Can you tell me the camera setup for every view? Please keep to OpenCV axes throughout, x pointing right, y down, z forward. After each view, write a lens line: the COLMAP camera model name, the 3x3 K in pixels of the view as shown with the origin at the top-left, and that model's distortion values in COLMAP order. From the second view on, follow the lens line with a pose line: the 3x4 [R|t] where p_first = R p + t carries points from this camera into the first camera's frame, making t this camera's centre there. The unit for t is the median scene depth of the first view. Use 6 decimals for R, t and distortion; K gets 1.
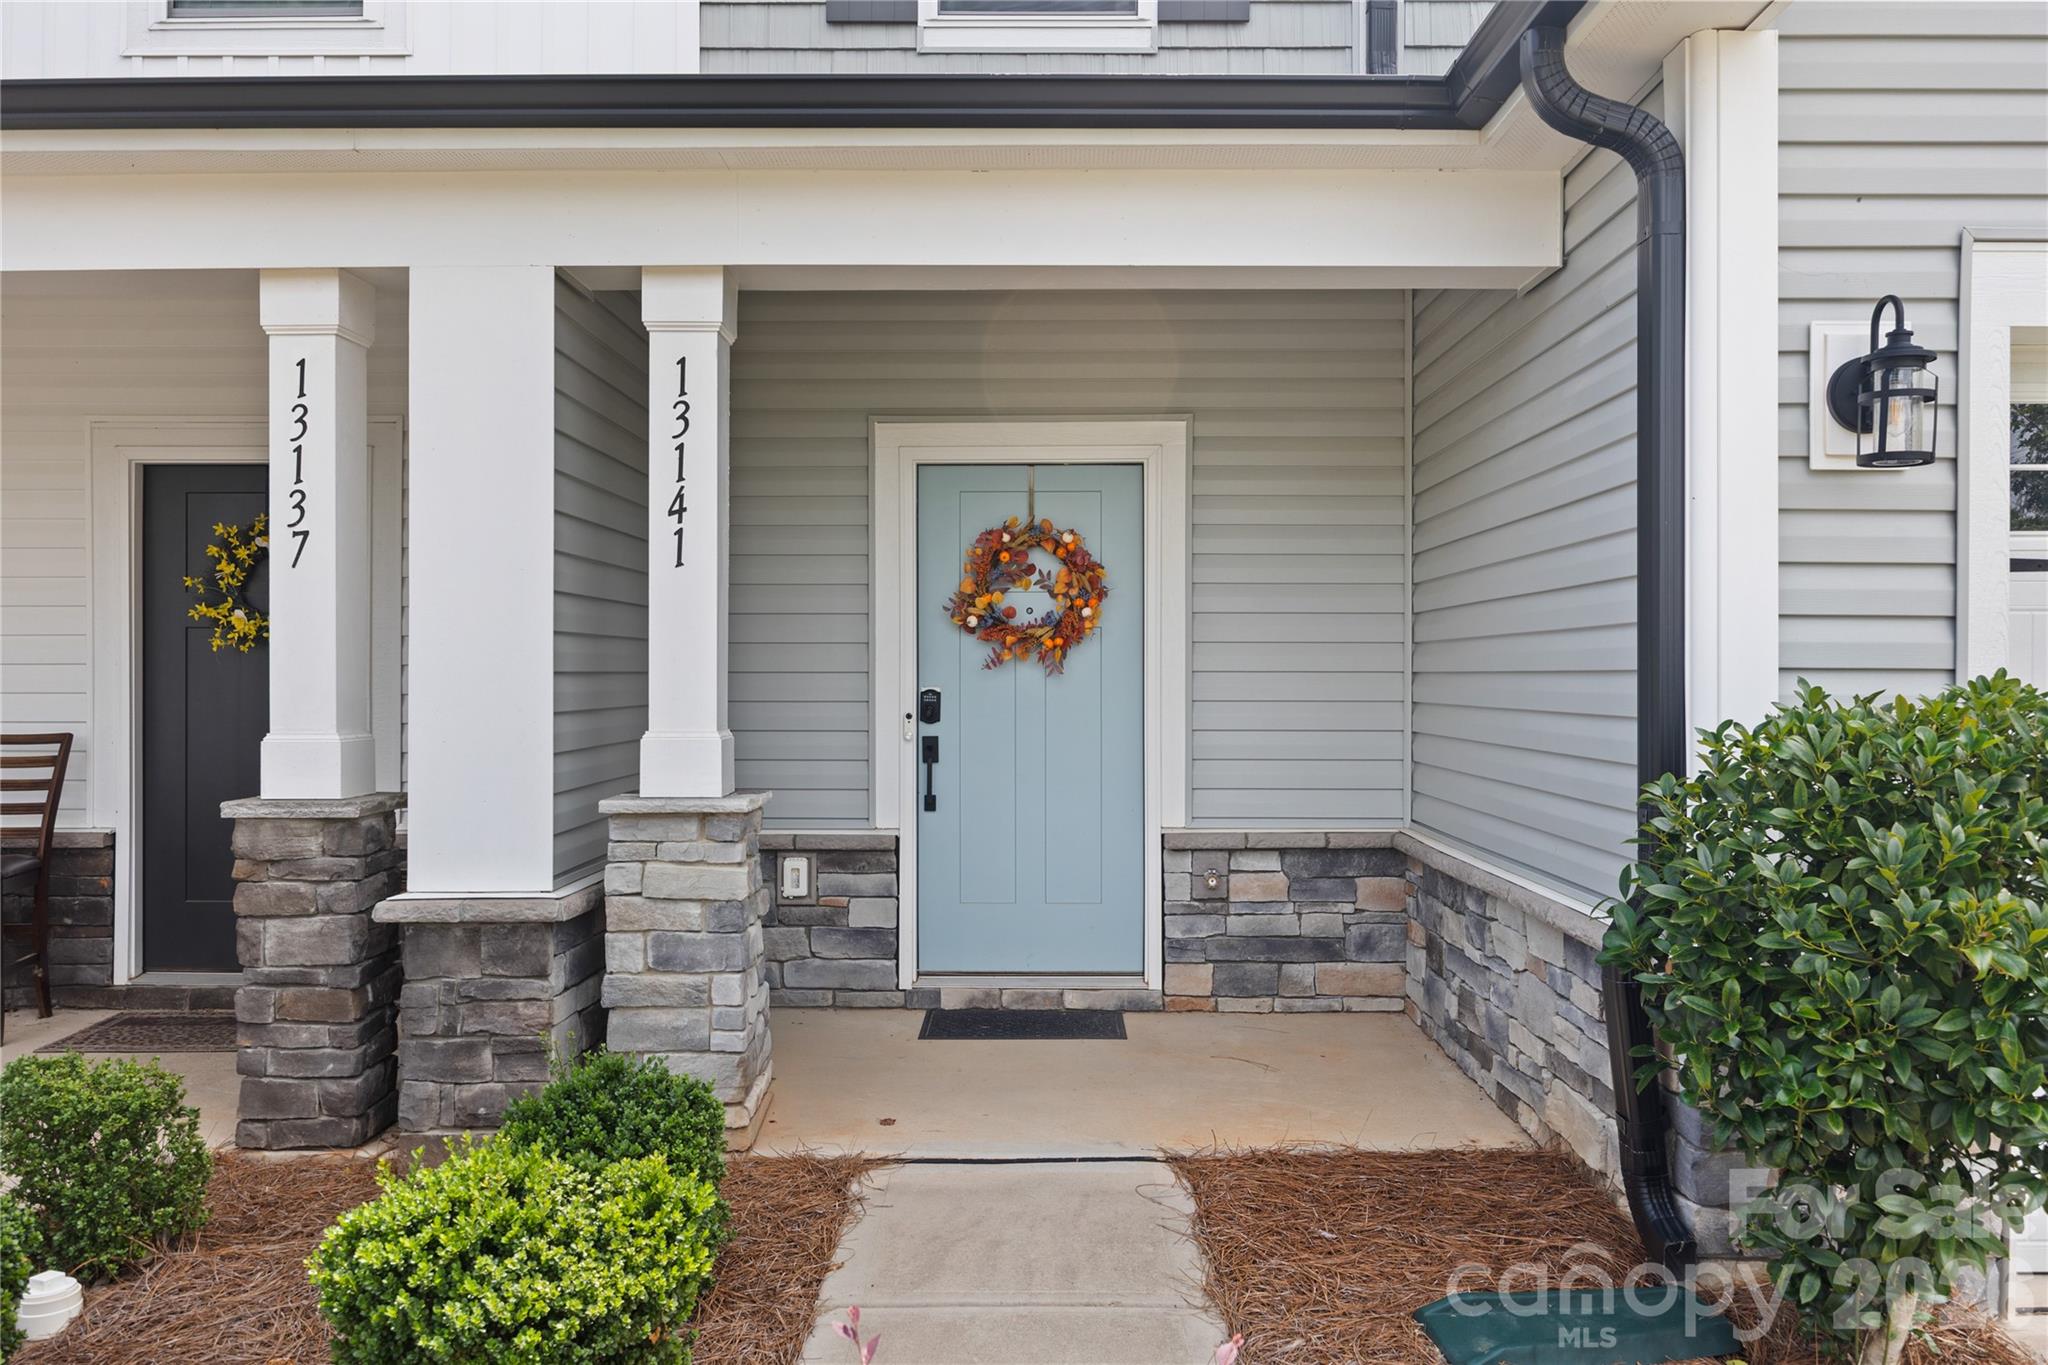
lens RADIAL K [[1639.7, 0, 1024.0], [0, 1639.7, 670.6], [0, 0, 1]] dist [-0.006816, -0.007657]
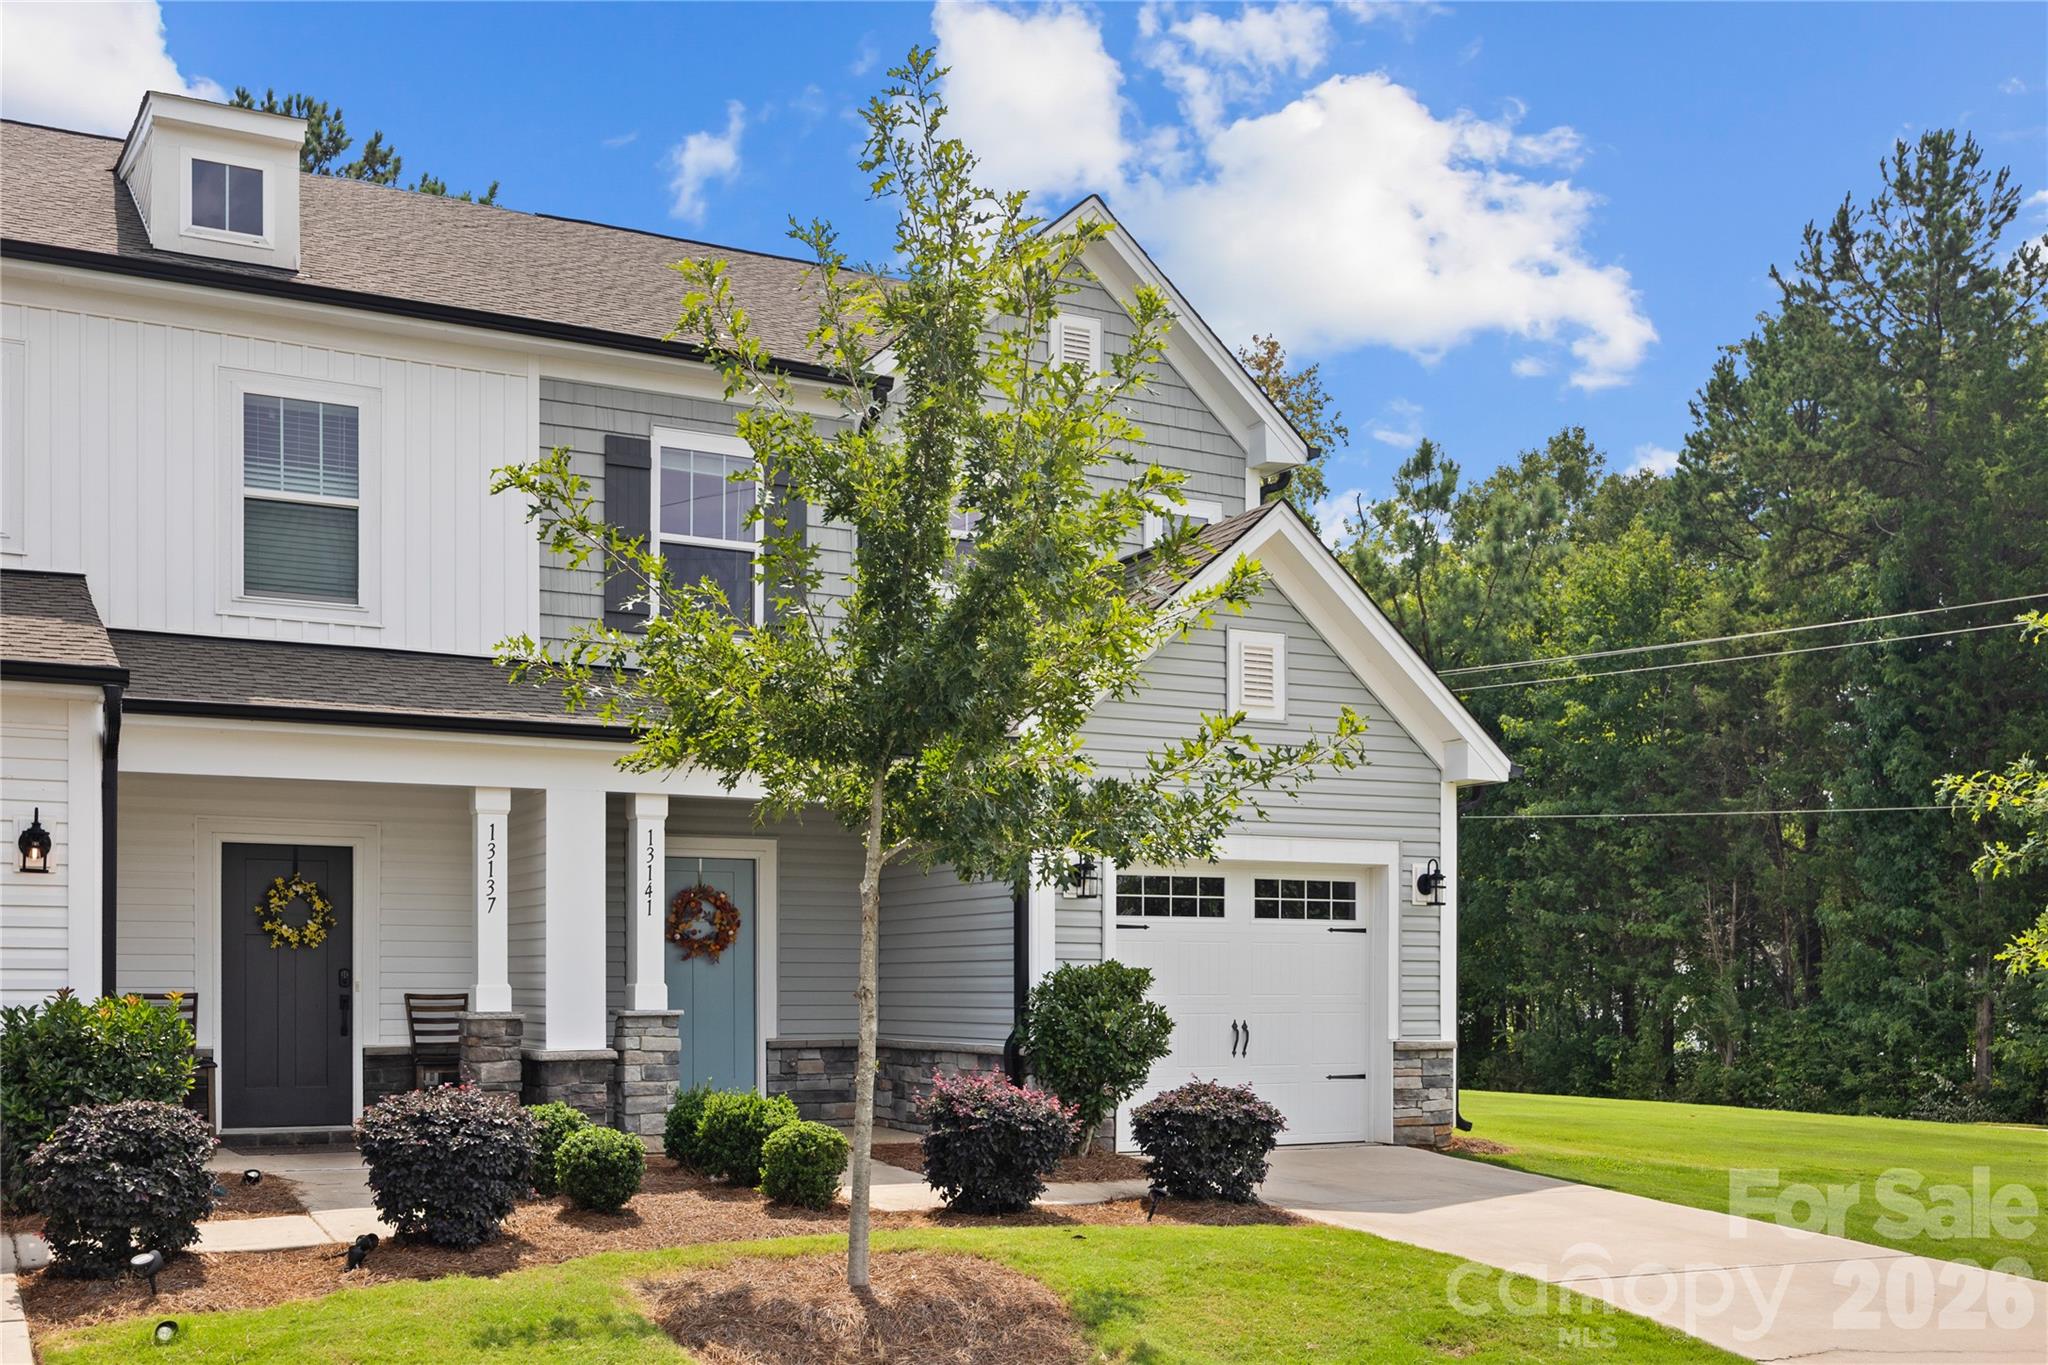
lens RADIAL K [[2058.0, 0, 1027.1], [0, 2058.0, 683.1], [0, 0, 1]] dist [-0.004986, 0.000000]
pose [[0.886385, 0.067741, 0.457965, -1.159894], [-0.001482, 0.989647, -0.143518, 0.033768], [-0.462946, 0.126533, 0.877309, -2.038525]]
